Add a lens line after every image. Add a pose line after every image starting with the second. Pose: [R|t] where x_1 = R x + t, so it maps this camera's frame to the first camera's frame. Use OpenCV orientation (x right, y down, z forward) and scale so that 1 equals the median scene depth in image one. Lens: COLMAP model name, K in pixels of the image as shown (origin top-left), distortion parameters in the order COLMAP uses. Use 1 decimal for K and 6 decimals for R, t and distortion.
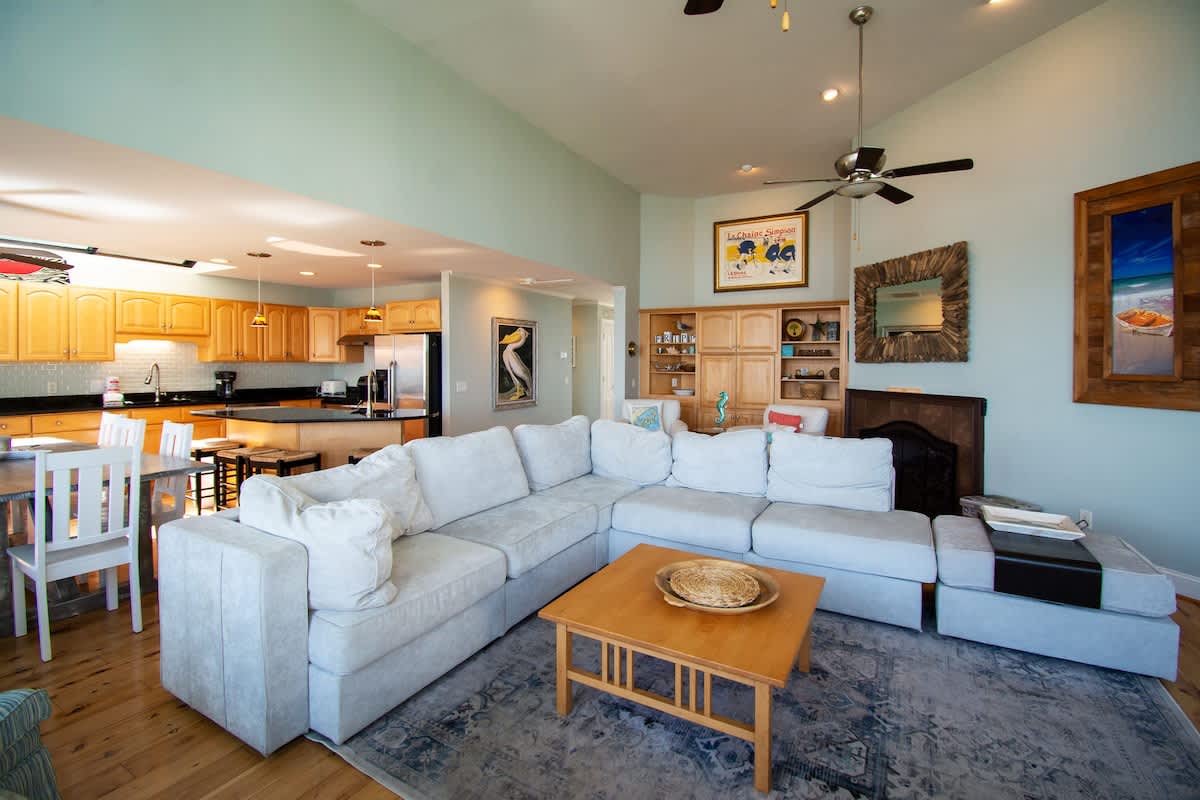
lens RADIAL K [[543.7, 0, 607.8], [0, 543.7, 377.3], [0, 0, 1]] dist [0.017146, -0.020809]
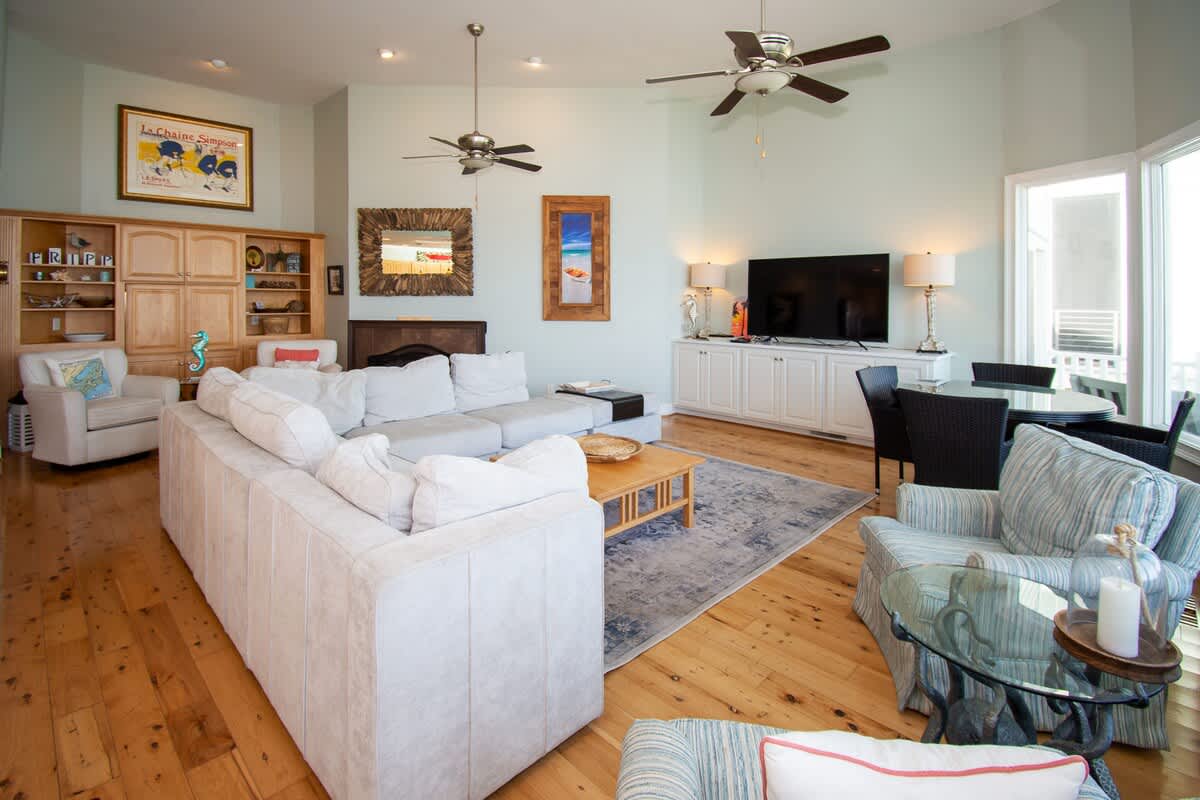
lens RADIAL K [[582.7, 0, 601.0], [0, 582.7, 313.4], [0, 0, 1]] dist [-0.022320, -0.001476]
pose [[0.252145, -0.031149, 0.967188, -0.583981], [0.018952, 0.999449, 0.027248, -0.015046], [-0.967504, 0.011460, 0.252596, 0.265975]]
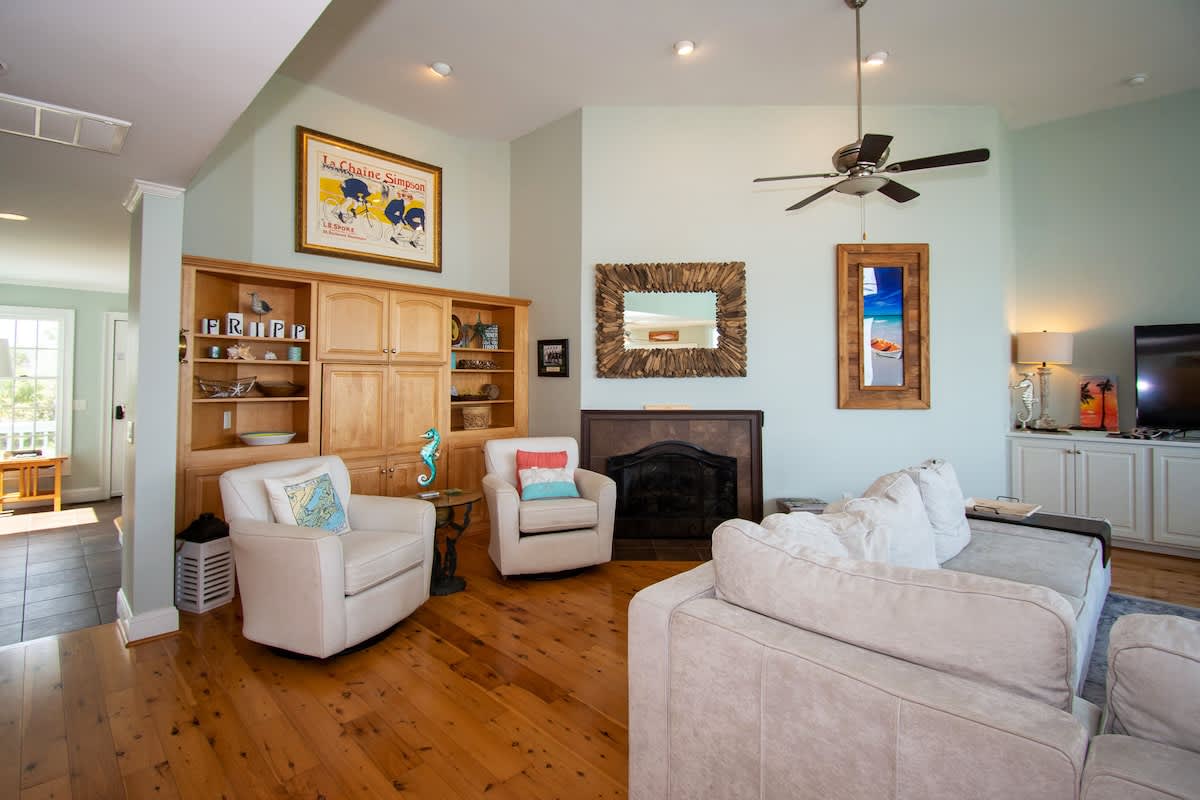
lens RADIAL K [[560.1, 0, 571.5], [0, 560.1, 367.7], [0, 0, 1]] dist [0.019184, -0.000086]
pose [[0.288878, 0.013581, 0.957270, -0.401038], [0.027057, 0.999384, -0.022344, -0.026161], [-0.956984, 0.032356, 0.288333, 0.855442]]
